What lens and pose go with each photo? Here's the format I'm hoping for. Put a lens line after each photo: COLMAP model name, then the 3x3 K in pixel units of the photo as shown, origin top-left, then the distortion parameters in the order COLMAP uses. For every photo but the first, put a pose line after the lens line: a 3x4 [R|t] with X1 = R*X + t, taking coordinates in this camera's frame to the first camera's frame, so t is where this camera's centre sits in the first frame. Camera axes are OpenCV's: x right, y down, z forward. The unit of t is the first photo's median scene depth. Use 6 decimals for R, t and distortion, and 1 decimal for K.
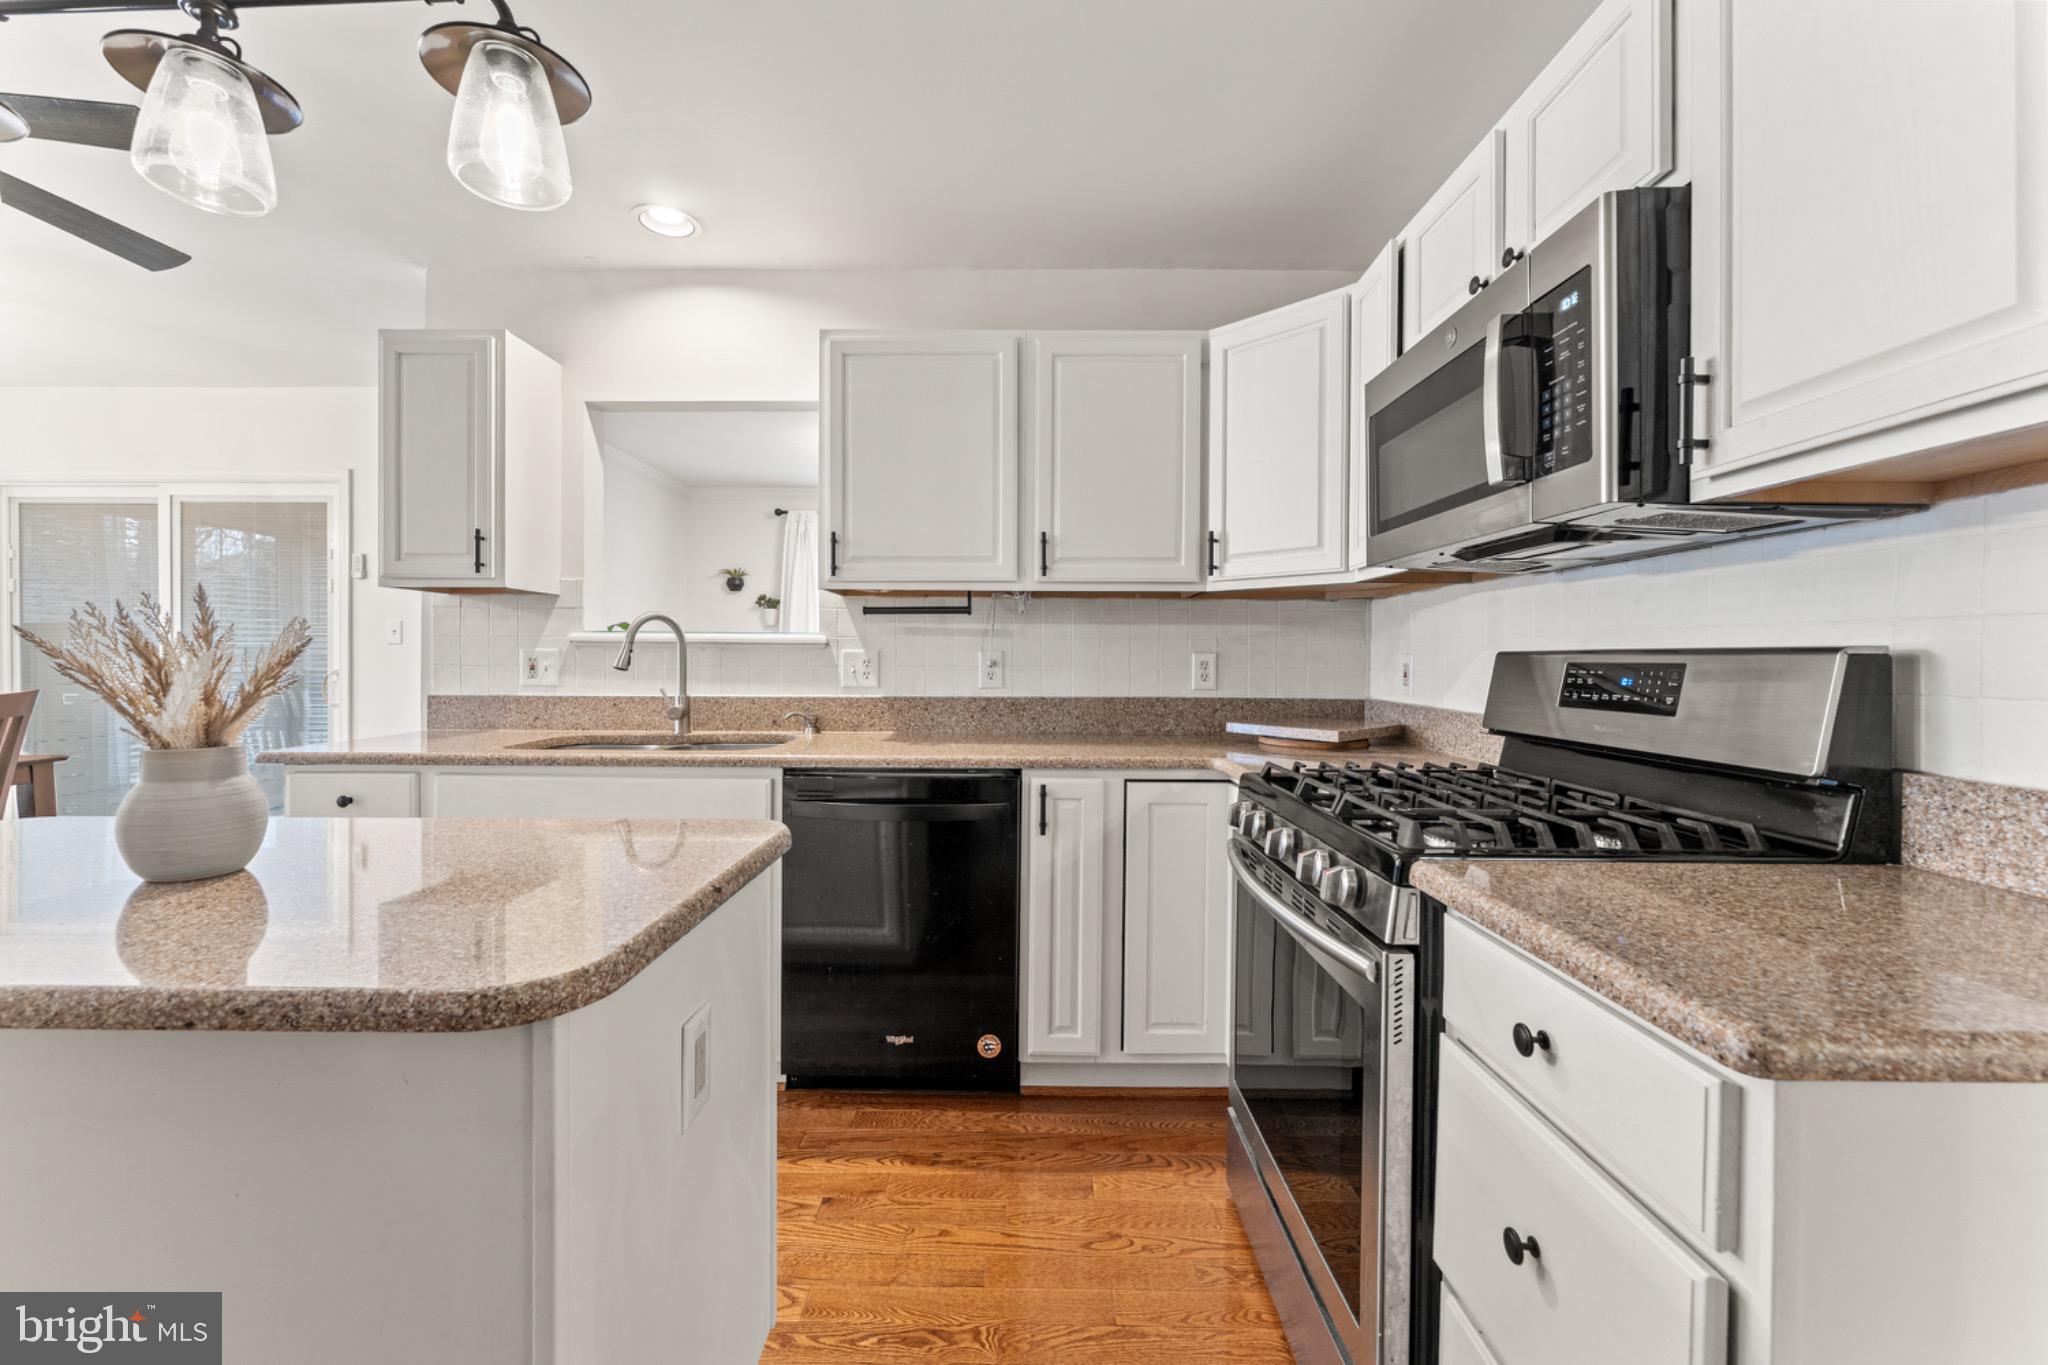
lens RADIAL K [[842.2, 0, 1023.5], [0, 842.2, 664.4], [0, 0, 1]] dist [-0.000264, -0.000968]
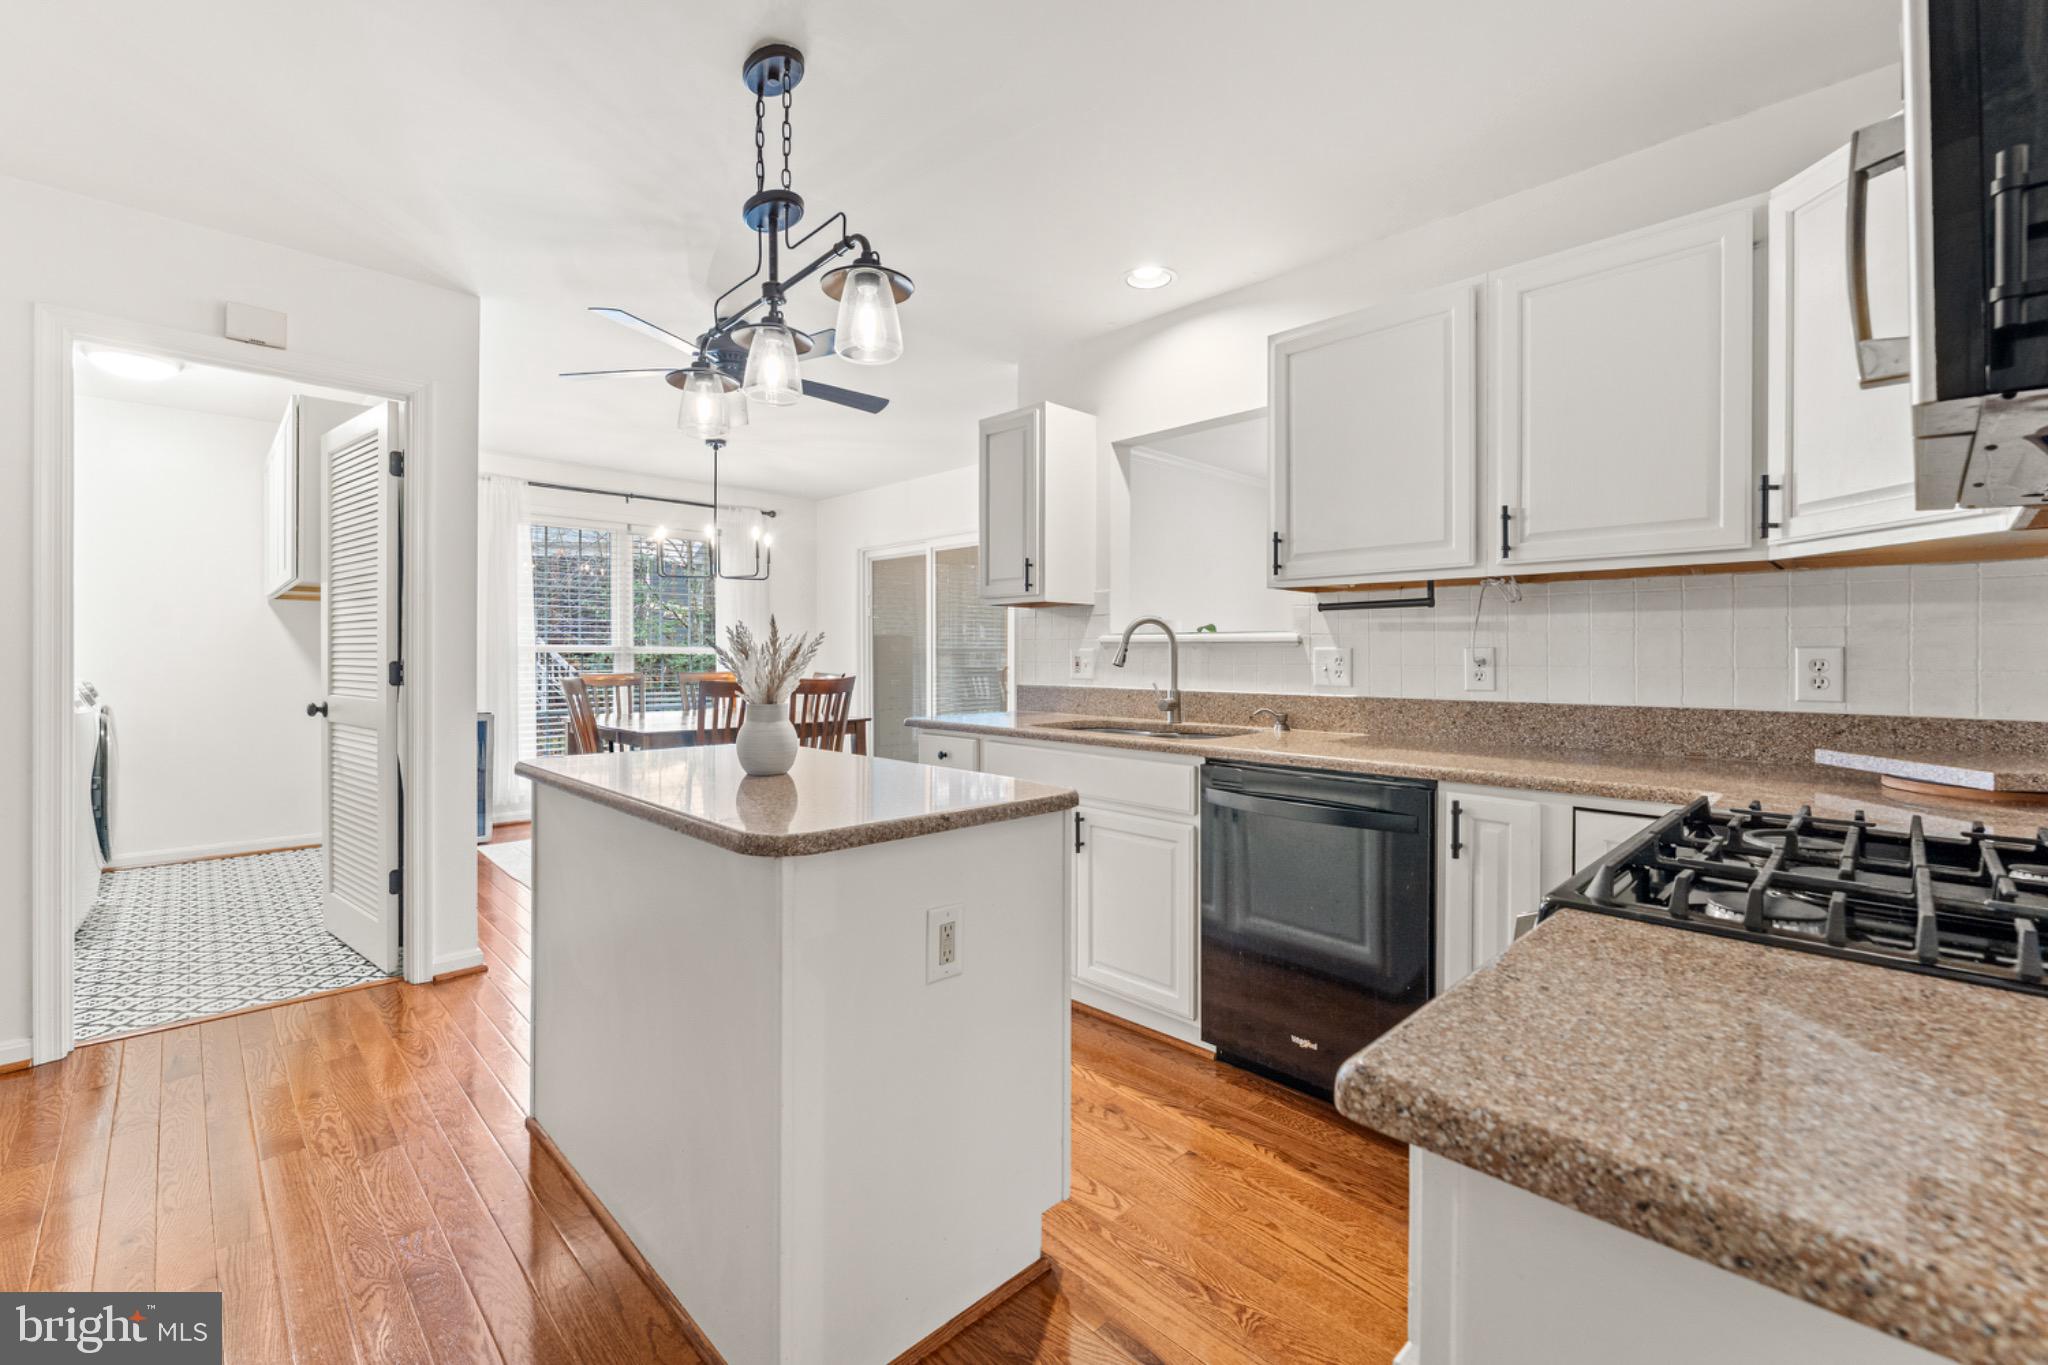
lens RADIAL K [[877.0, 0, 973.2], [0, 877.0, 655.0], [0, 0, 1]] dist [-0.000314, -0.000170]
pose [[0.676981, -0.002759, -0.735996, 0.297558], [-0.004799, 0.999955, -0.008163, 0.001639], [0.735985, 0.009059, 0.676937, 0.014077]]
